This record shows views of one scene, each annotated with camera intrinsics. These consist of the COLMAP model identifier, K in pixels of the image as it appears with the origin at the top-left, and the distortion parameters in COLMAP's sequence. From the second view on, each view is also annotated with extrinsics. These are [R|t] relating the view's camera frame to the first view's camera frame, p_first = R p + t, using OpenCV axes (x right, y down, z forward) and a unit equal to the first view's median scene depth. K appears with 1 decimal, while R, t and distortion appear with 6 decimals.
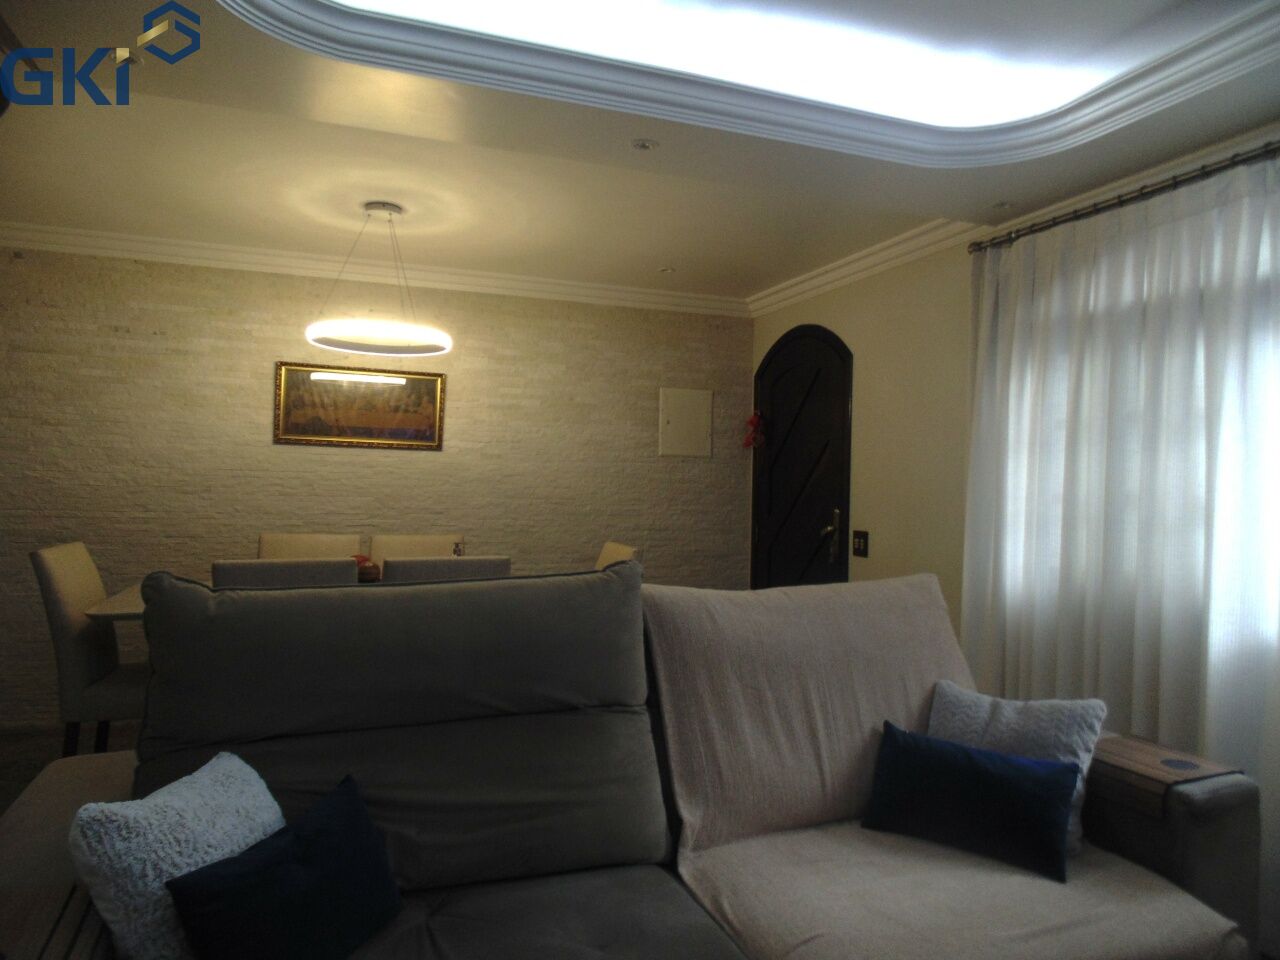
lens RADIAL K [[862.0, 0, 652.8], [0, 862.0, 474.7], [0, 0, 1]] dist [-0.000084, -0.001181]
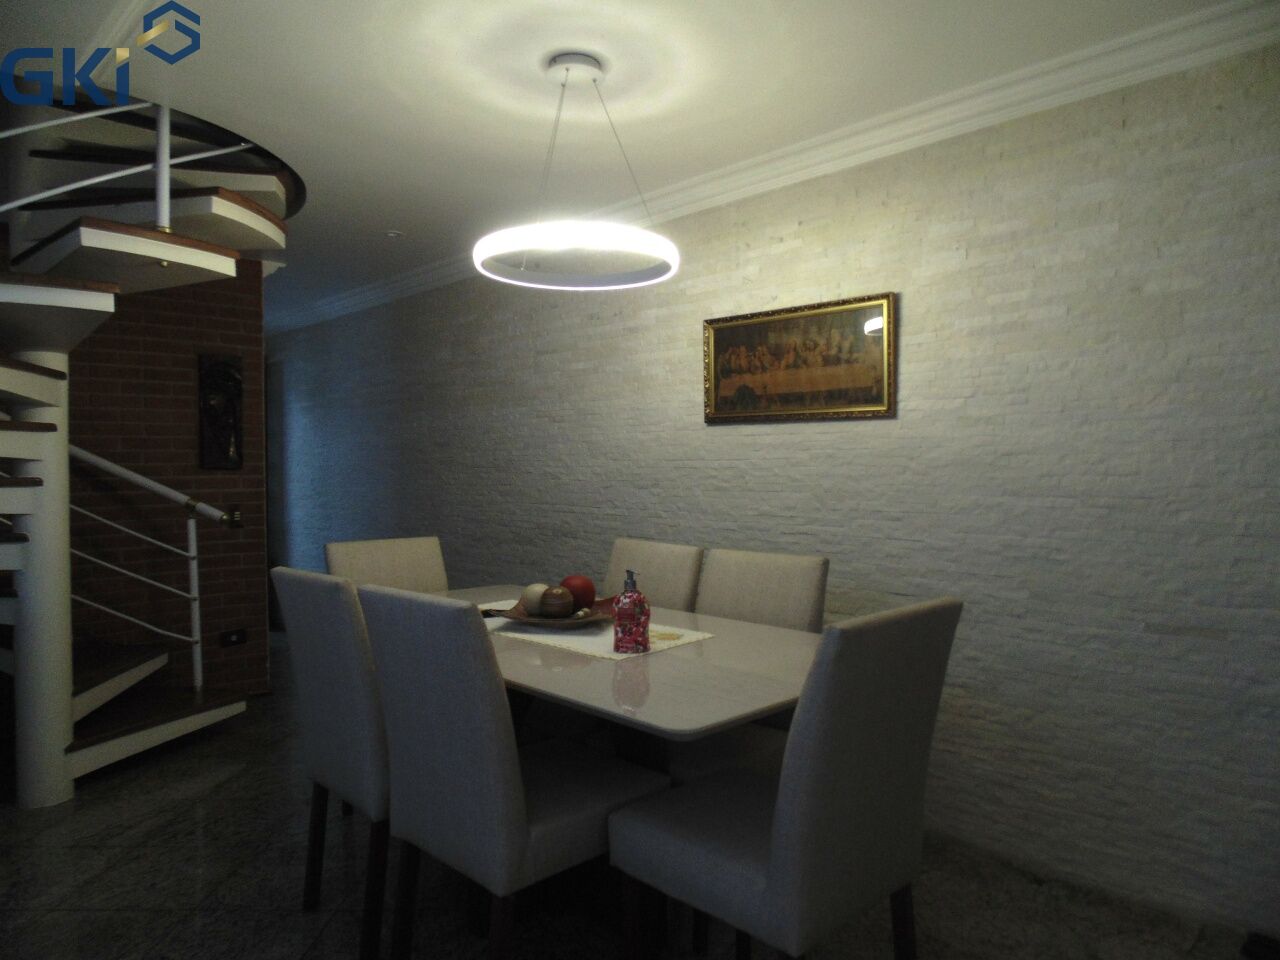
lens RADIAL K [[862.0, 0, 652.8], [0, 862.0, 474.7], [0, 0, 1]] dist [-0.000084, -0.001181]
pose [[0.401751, -0.017117, -0.915589, 0.248119], [0.022004, 0.999717, -0.009035, 0.014484], [0.915485, -0.016517, 0.402014, 0.593159]]
